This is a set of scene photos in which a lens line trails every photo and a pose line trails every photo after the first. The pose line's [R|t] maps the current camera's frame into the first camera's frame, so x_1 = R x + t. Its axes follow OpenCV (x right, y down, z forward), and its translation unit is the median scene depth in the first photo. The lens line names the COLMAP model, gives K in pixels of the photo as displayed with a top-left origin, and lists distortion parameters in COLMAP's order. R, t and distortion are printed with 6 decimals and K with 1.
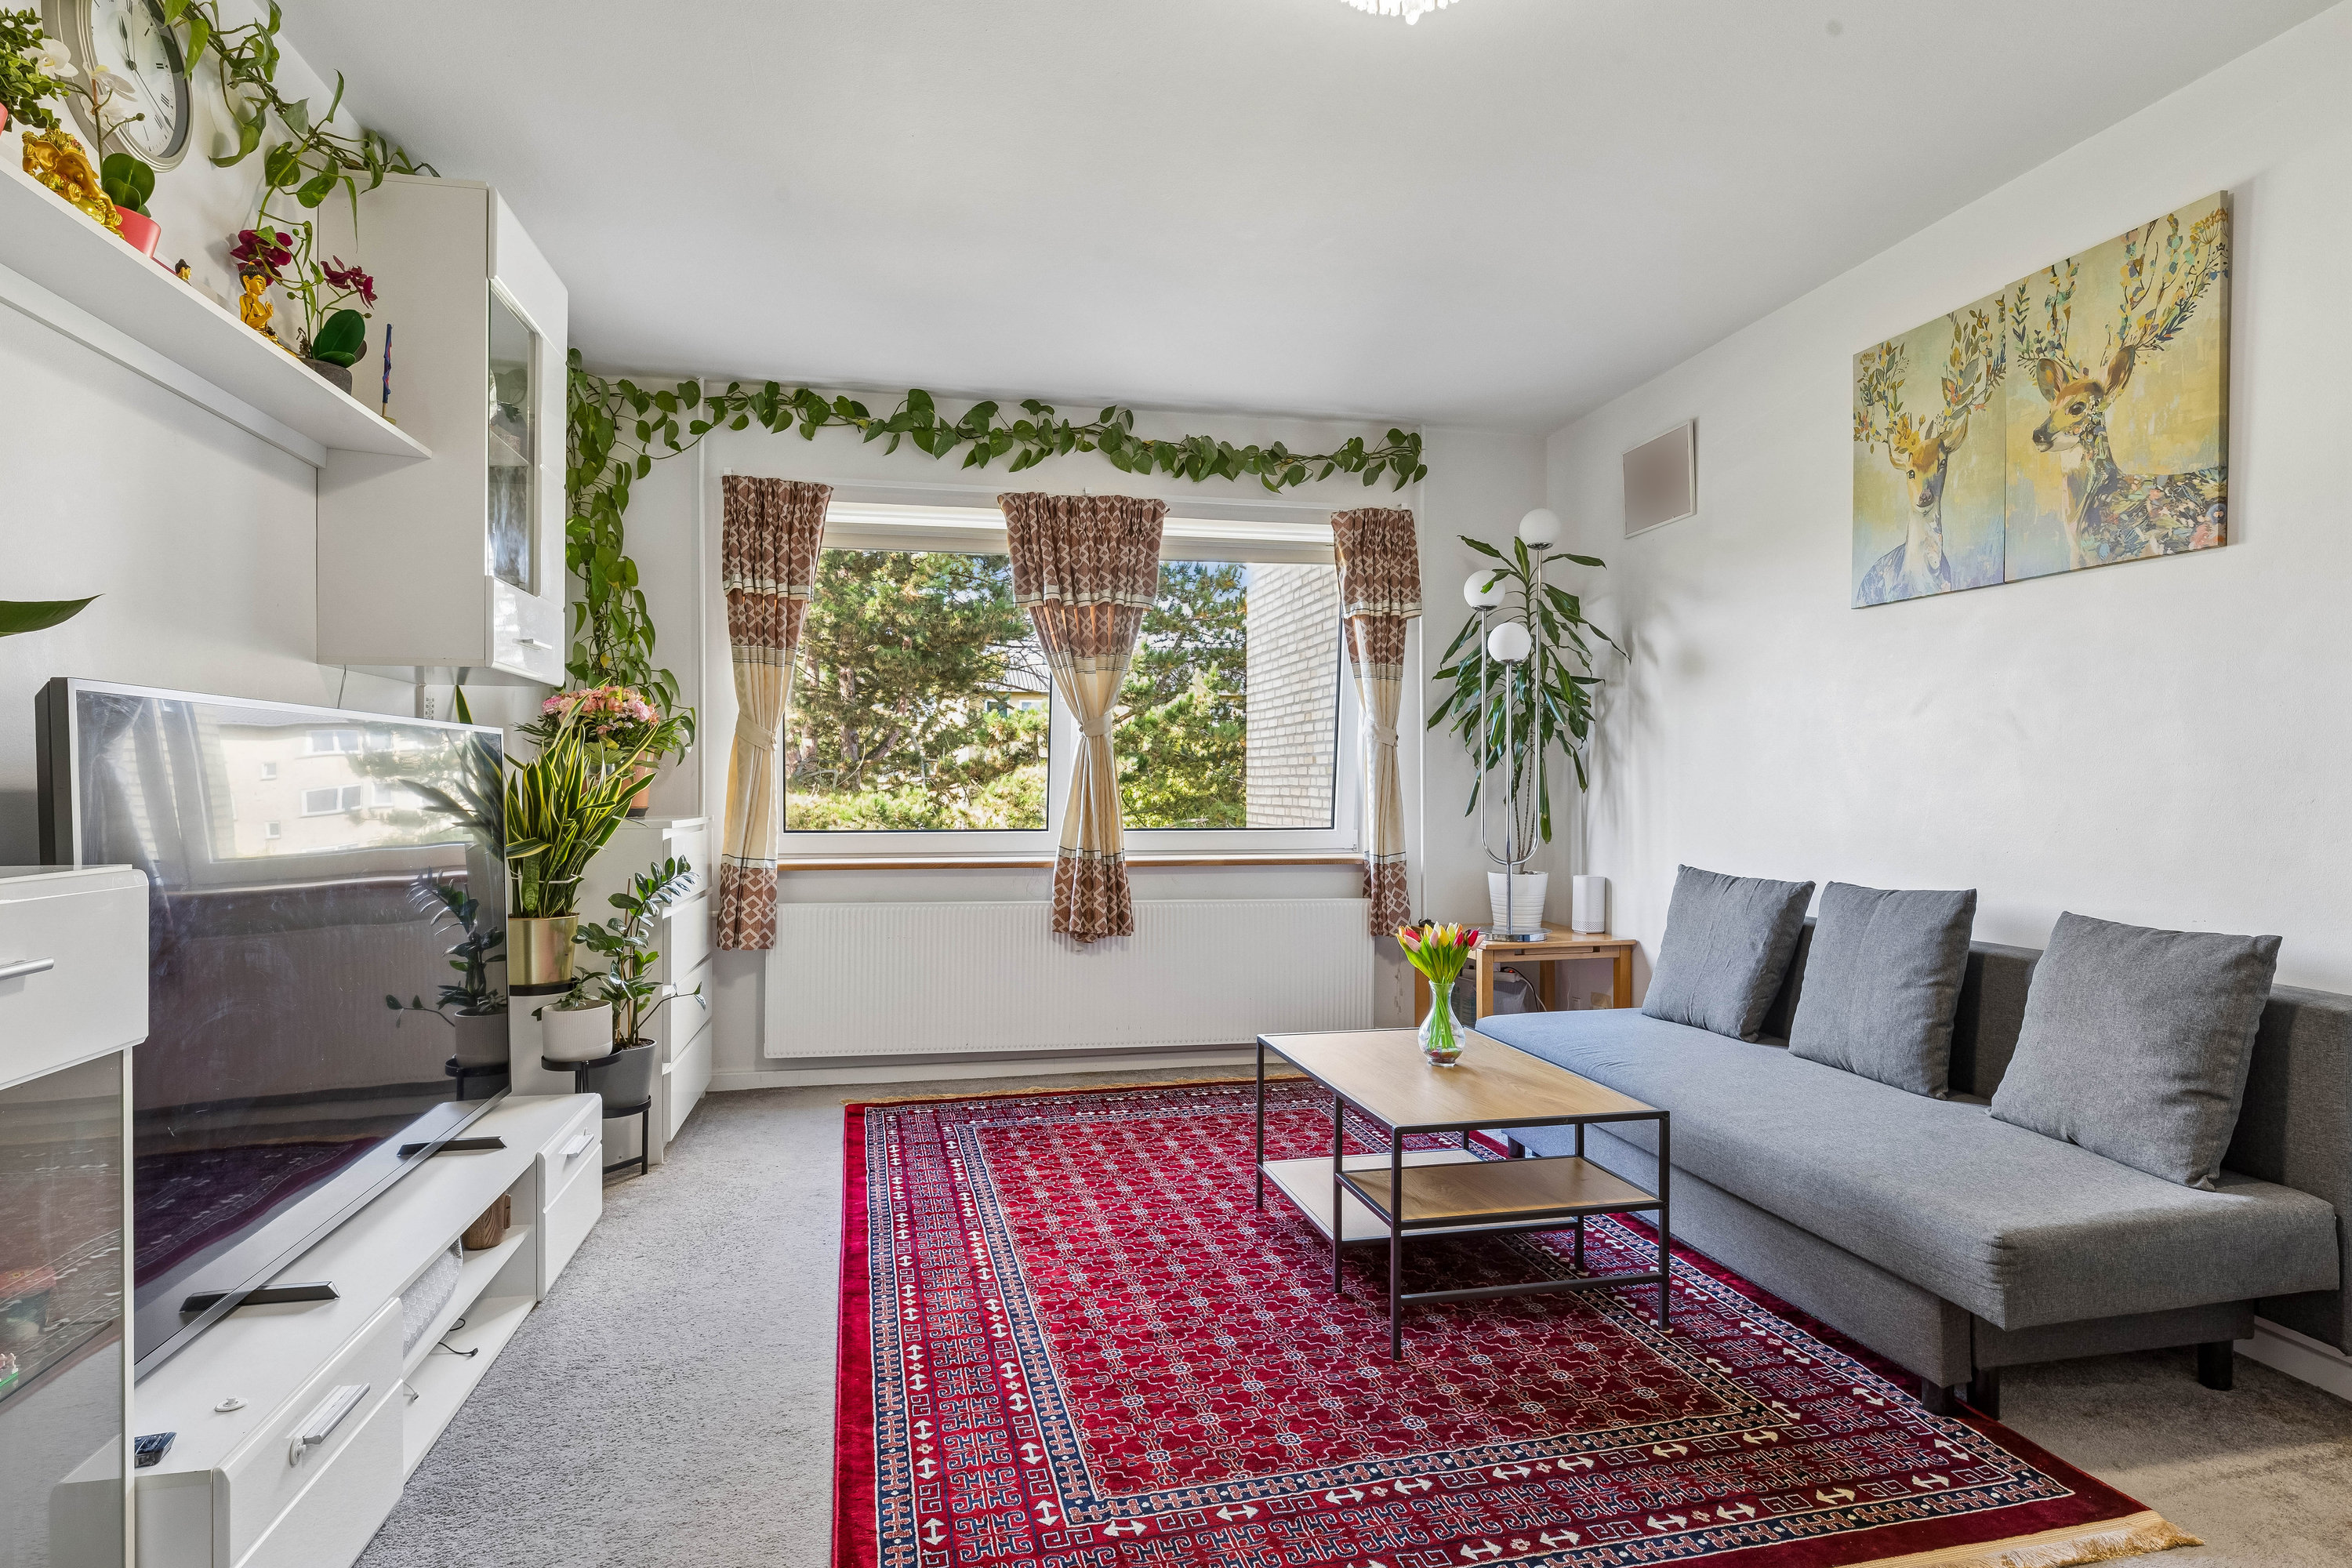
lens RADIAL K [[1256.2, 0, 1165.1], [0, 1256.2, 783.1], [0, 0, 1]] dist [0.001032, 0.000544]
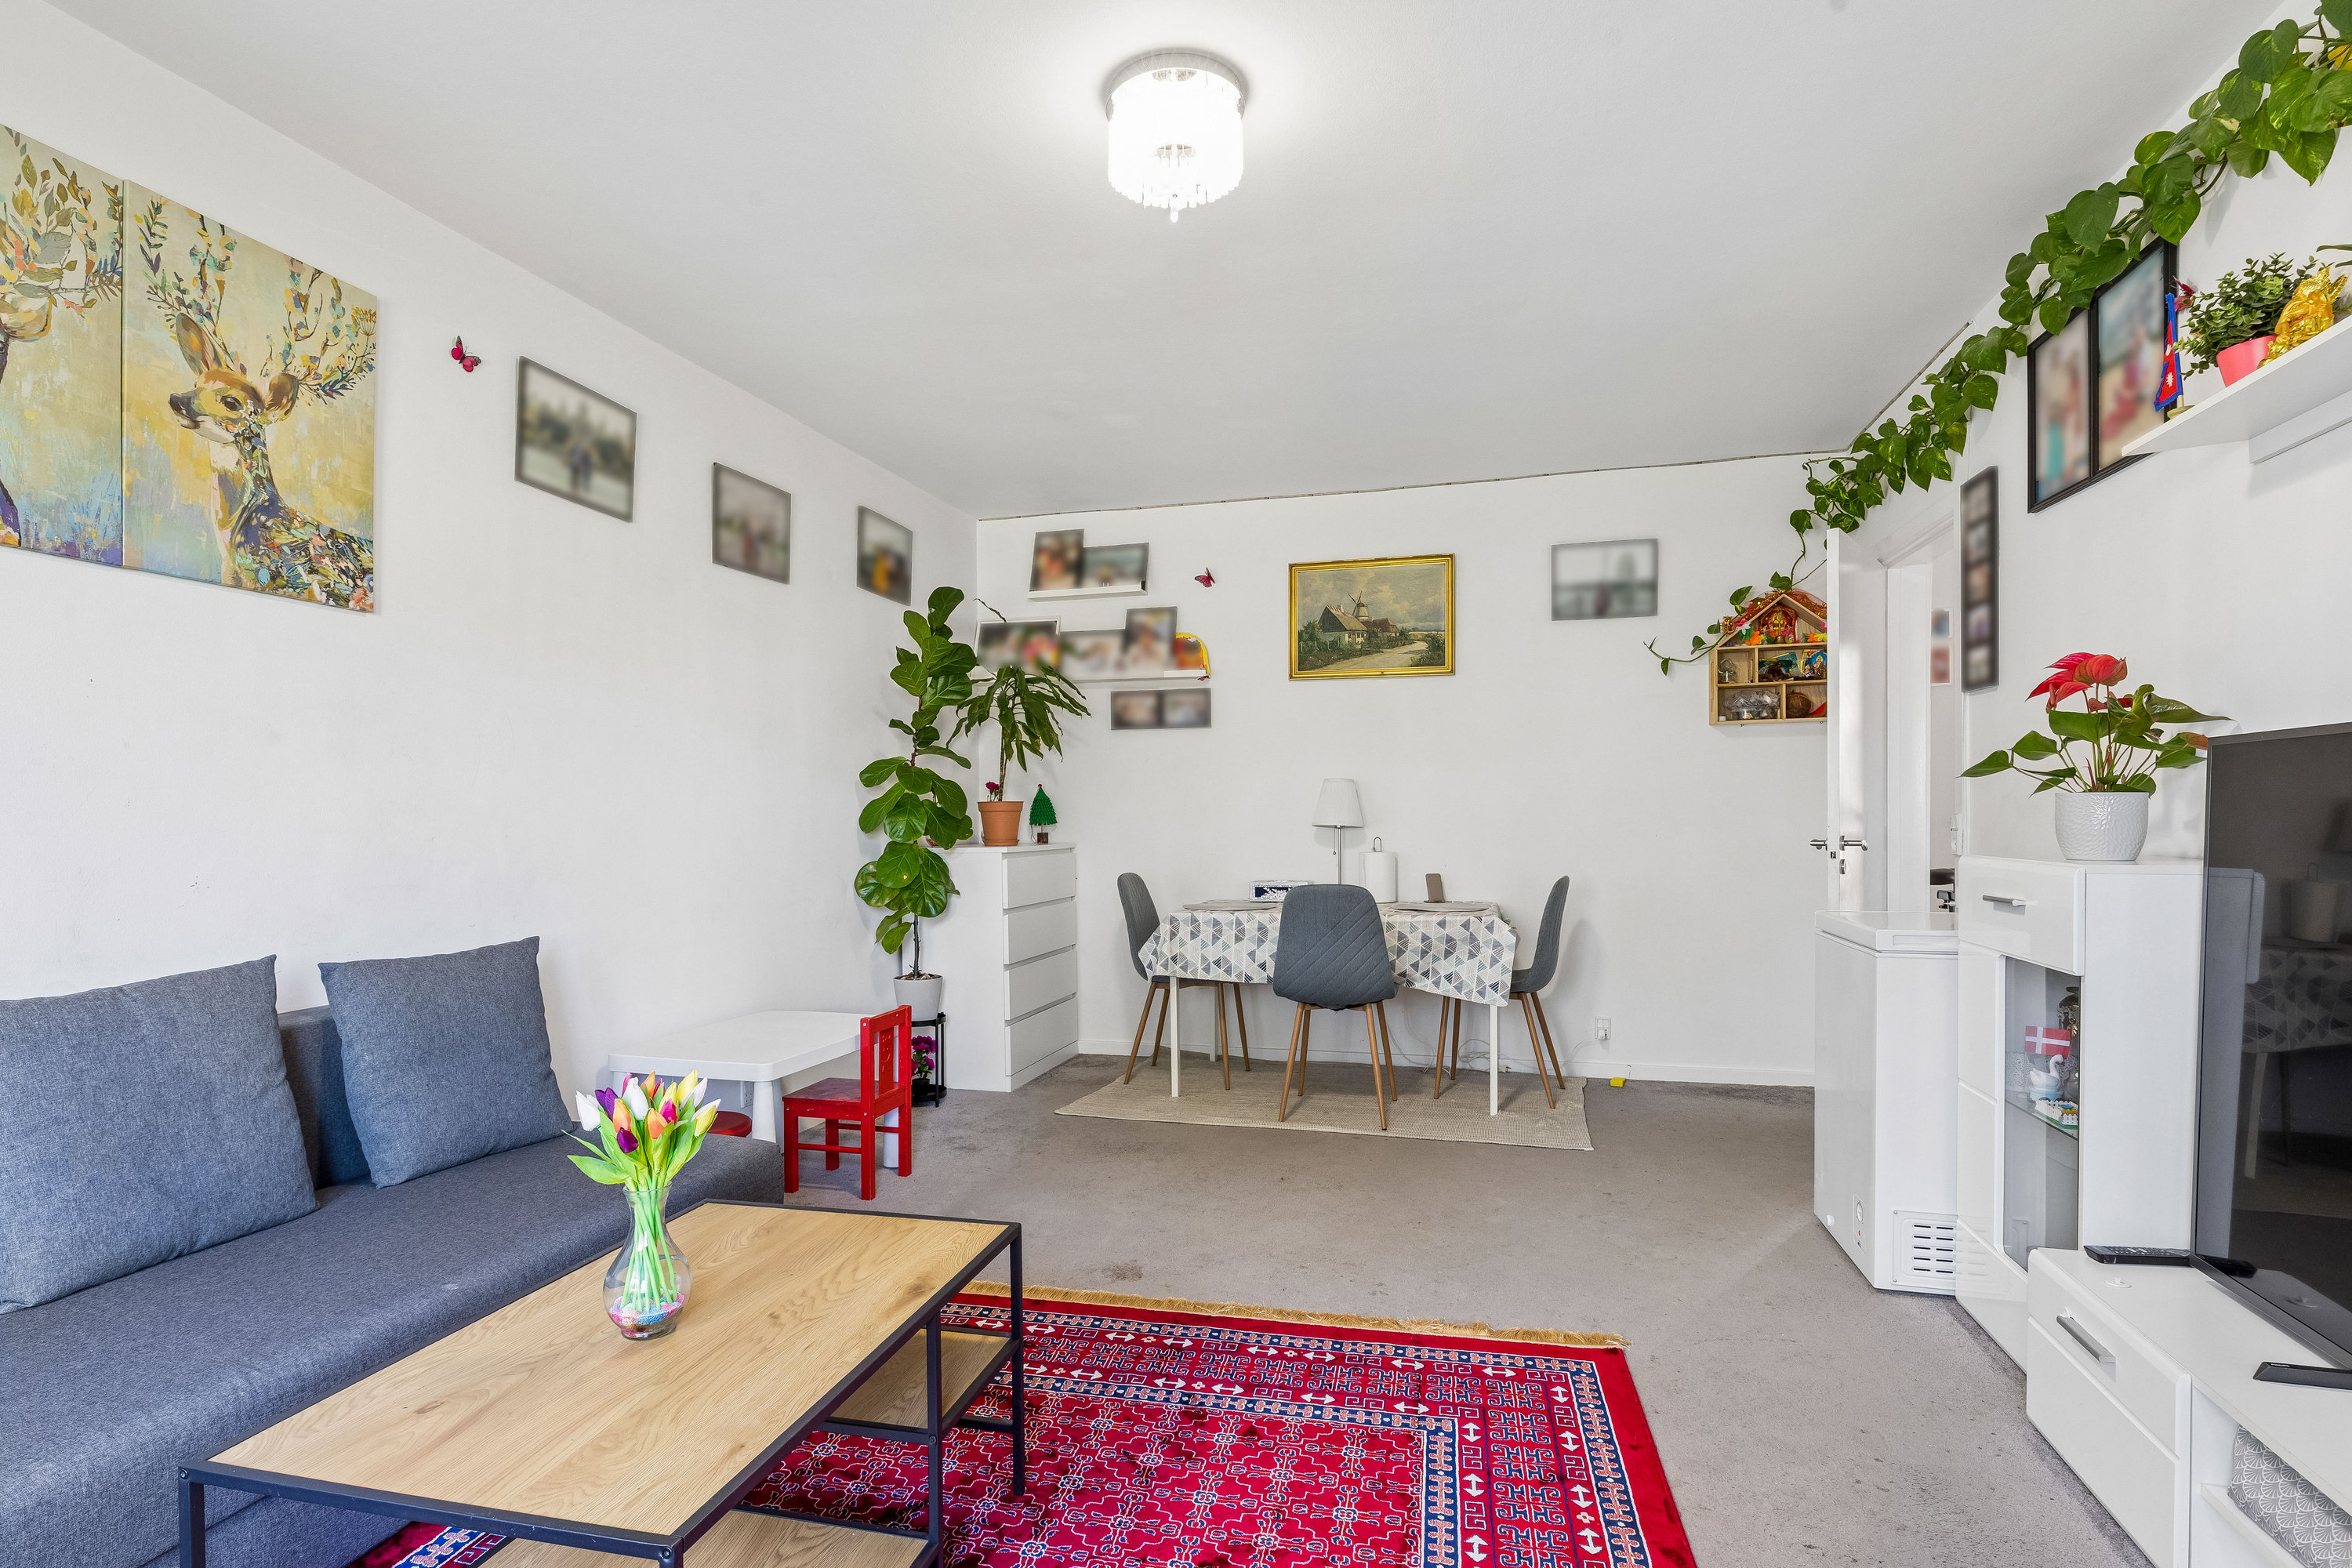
lens RADIAL K [[1184.9, 0, 1170.5], [0, 1184.9, 825.0], [0, 0, 1]] dist [-0.000298, -0.000280]
pose [[-0.893162, 0.003139, 0.449724, -0.206037], [0.009019, 0.999900, 0.010933, -0.004362], [-0.449645, 0.013821, -0.893100, 1.263052]]
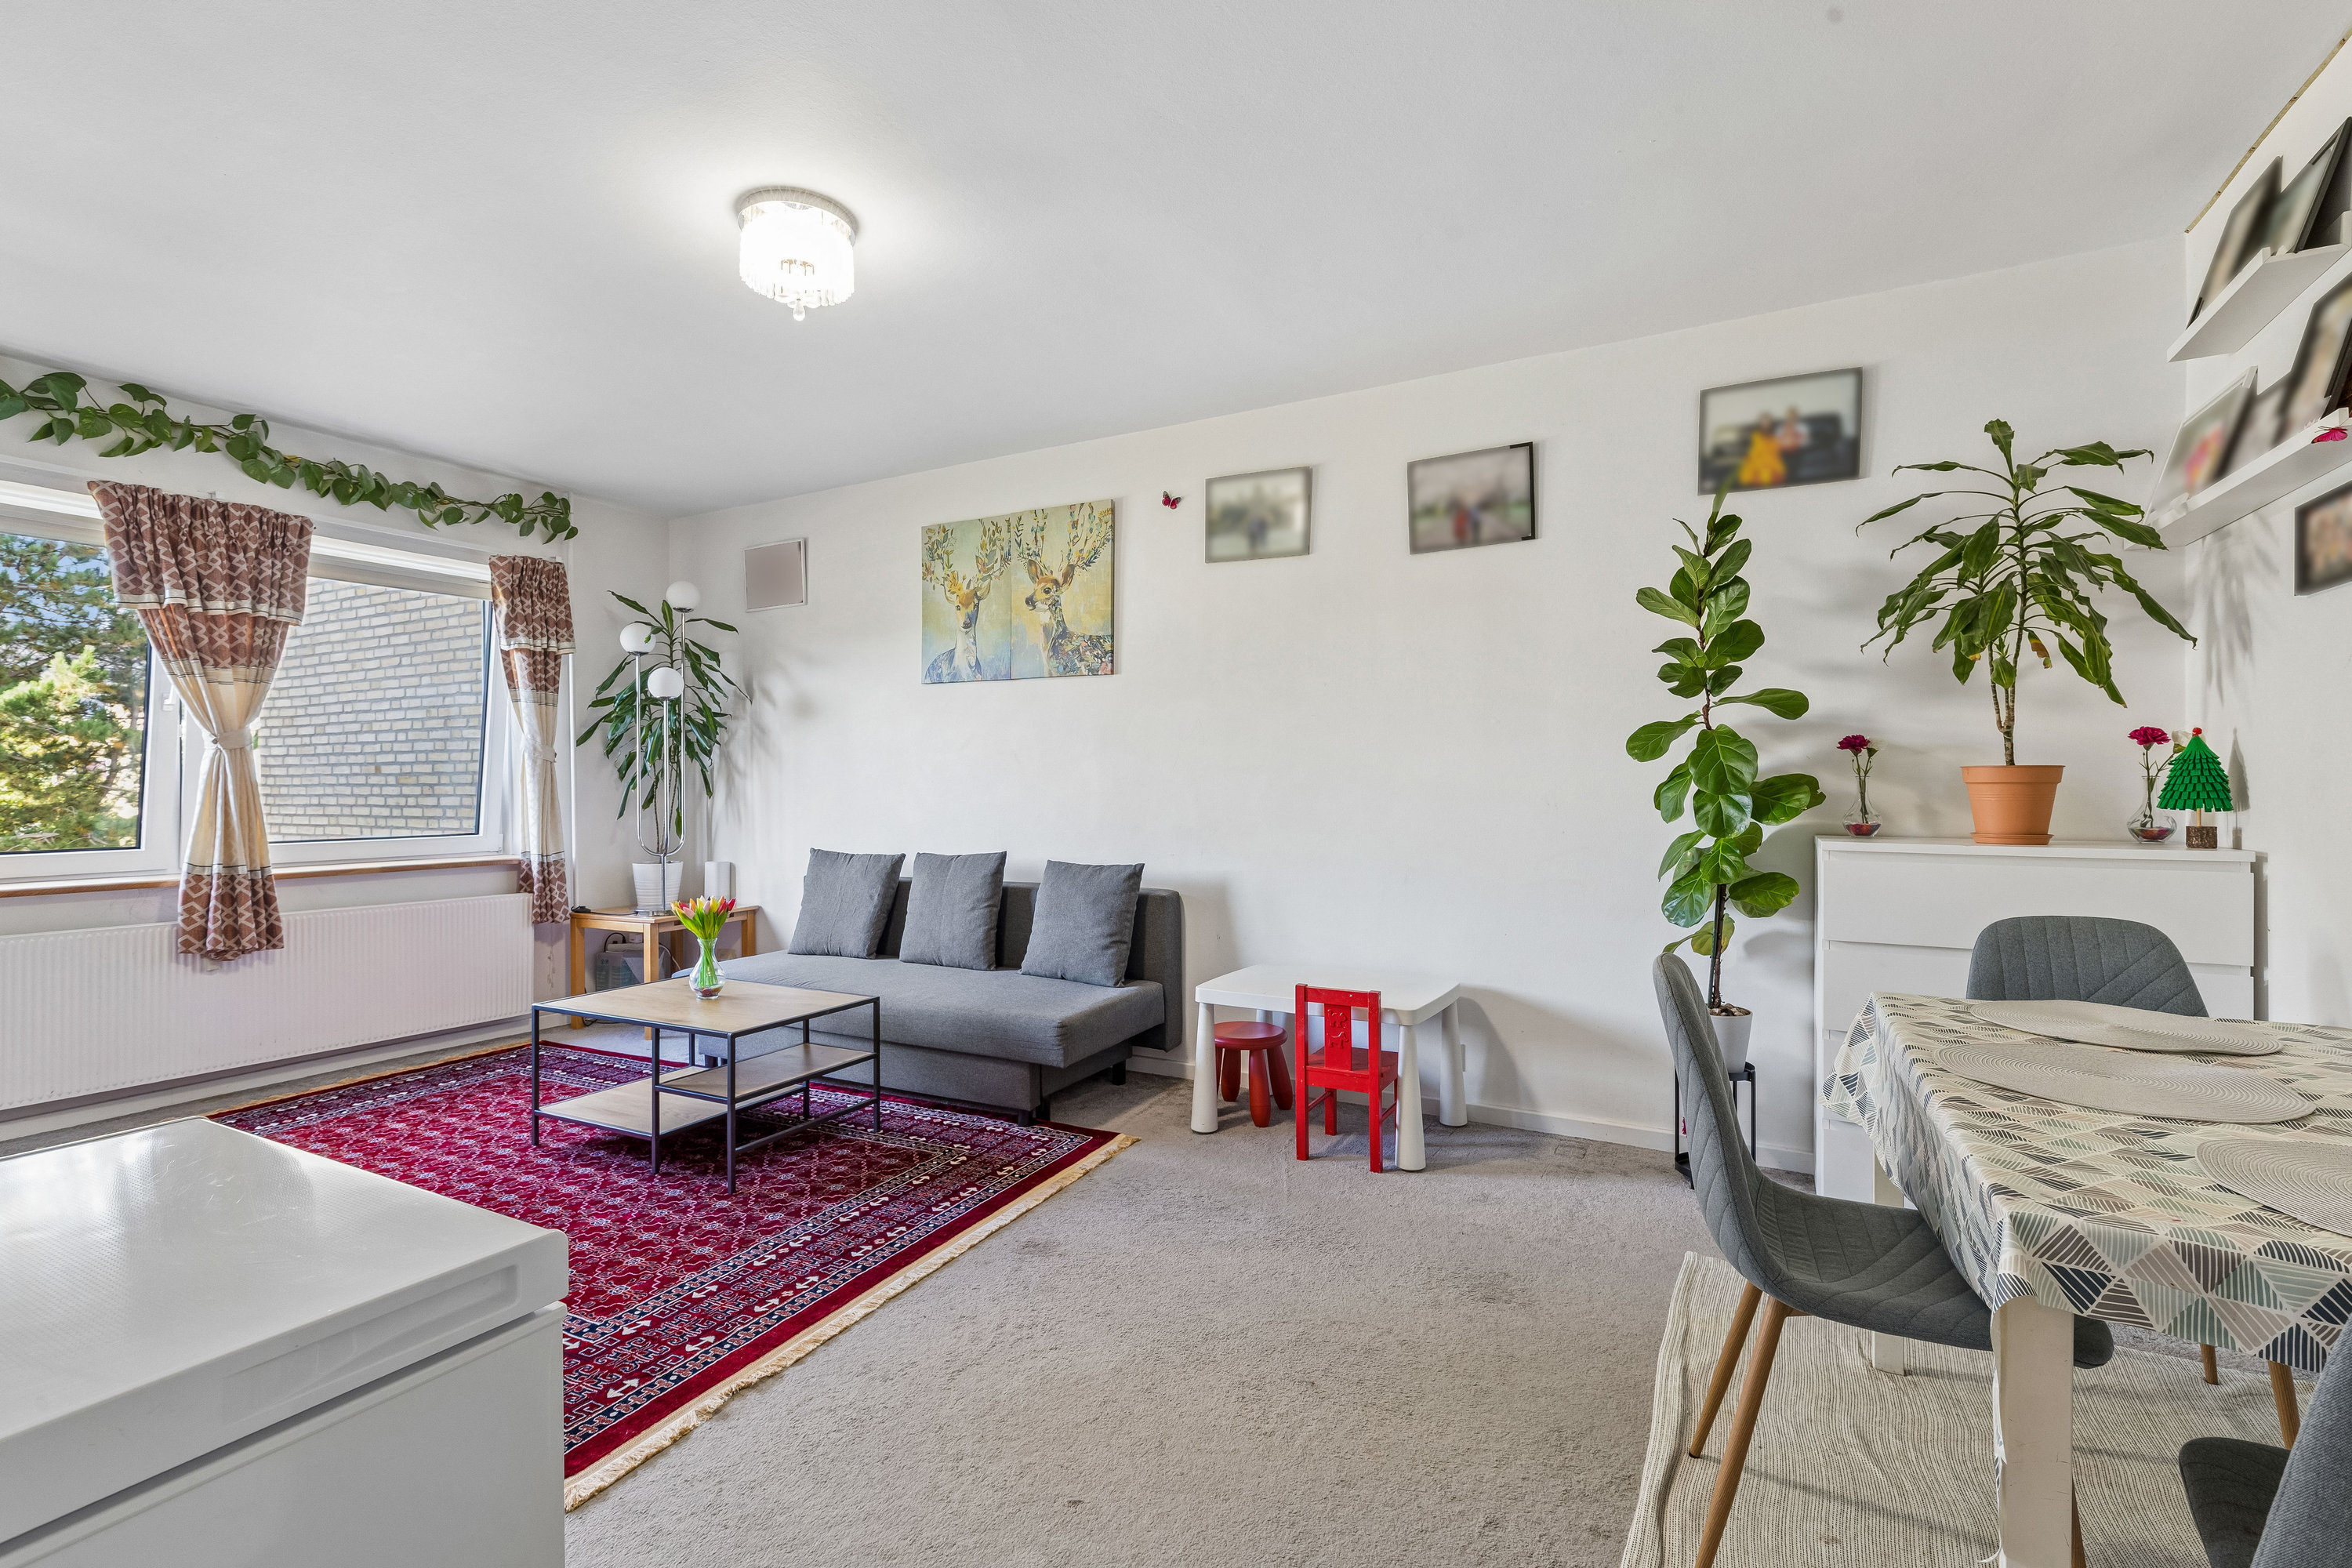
lens RADIAL K [[1078.2, 0, 1163.8], [0, 1078.2, 785.7], [0, 0, 1]] dist [0.010644, -0.000214]
pose [[0.645079, -0.005449, 0.764097, -0.338423], [0.004925, 0.999983, 0.002974, -0.010967], [-0.764100, 0.001845, 0.645095, -0.143430]]
